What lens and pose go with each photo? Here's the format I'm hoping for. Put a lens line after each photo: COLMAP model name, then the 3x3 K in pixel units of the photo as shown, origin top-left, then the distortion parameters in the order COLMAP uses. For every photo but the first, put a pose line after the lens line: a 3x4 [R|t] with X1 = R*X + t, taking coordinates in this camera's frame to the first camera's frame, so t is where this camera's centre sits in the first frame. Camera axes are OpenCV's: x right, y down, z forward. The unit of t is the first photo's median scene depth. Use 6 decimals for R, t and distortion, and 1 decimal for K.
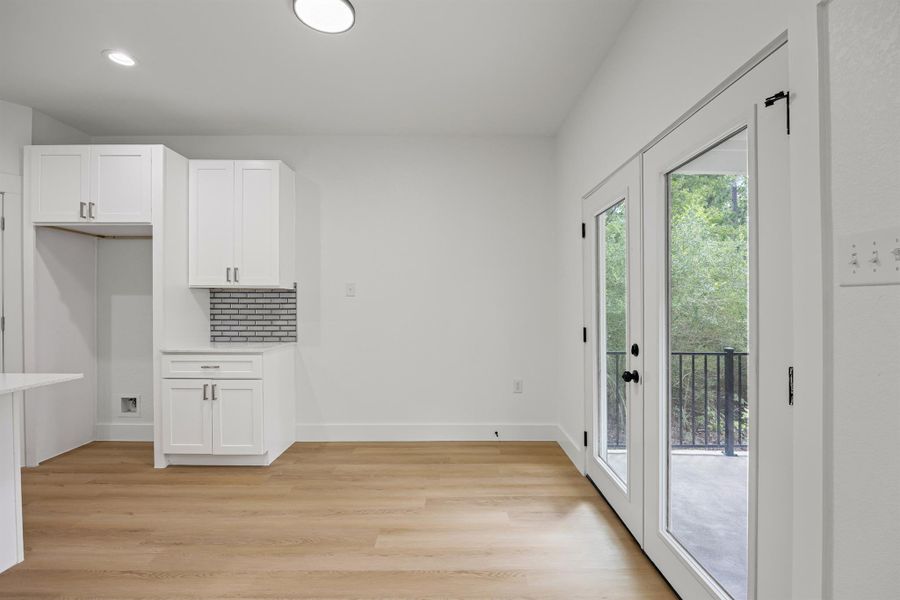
lens RADIAL K [[441.7, 0, 457.0], [0, 441.7, 298.7], [0, 0, 1]] dist [0.003303, -0.000738]
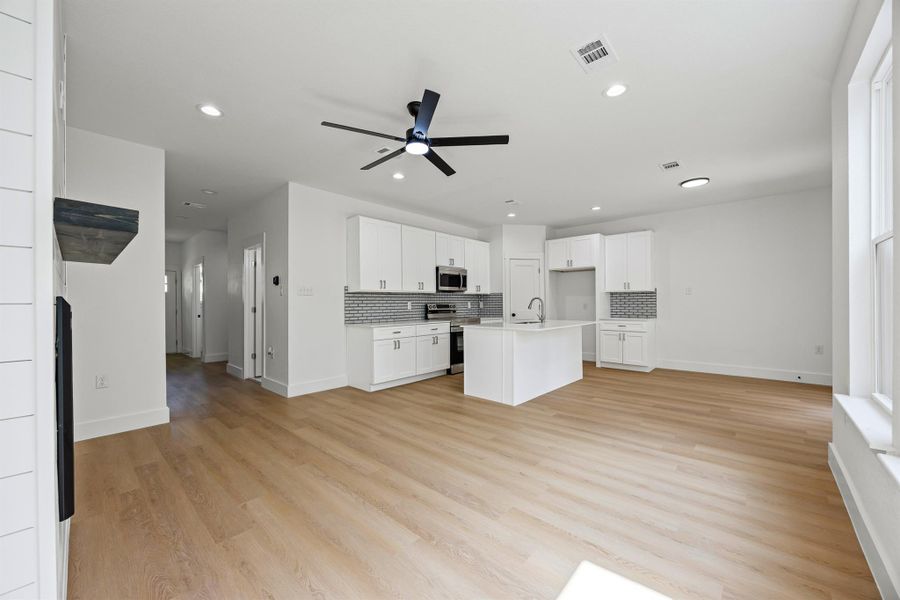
lens RADIAL K [[346.1, 0, 443.1], [0, 346.1, 304.9], [0, 0, 1]] dist [0.000856, 0.000392]
pose [[0.739115, -0.003000, -0.673572, -0.022837], [0.014591, 0.999827, 0.011558, 0.007518], [0.673421, -0.018370, 0.739031, -0.933959]]
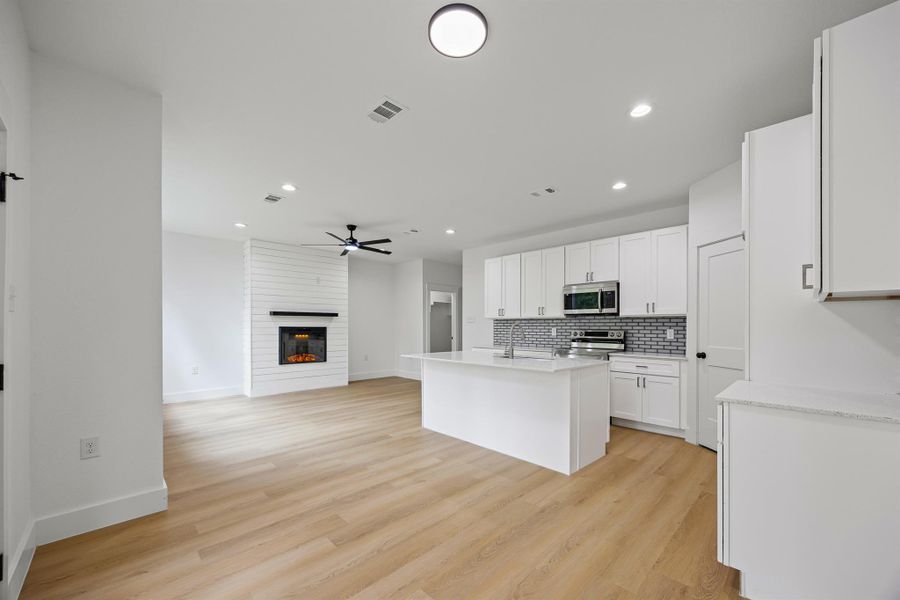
lens RADIAL K [[346.1, 0, 448.6], [0, 346.1, 327.8], [0, 0, 1]] dist [0.000856, 0.000392]
pose [[-0.709021, -0.003508, -0.705179, 0.173503], [0.001412, 0.999979, -0.006394, 0.019215], [0.705186, -0.005529, -0.709001, 1.020313]]
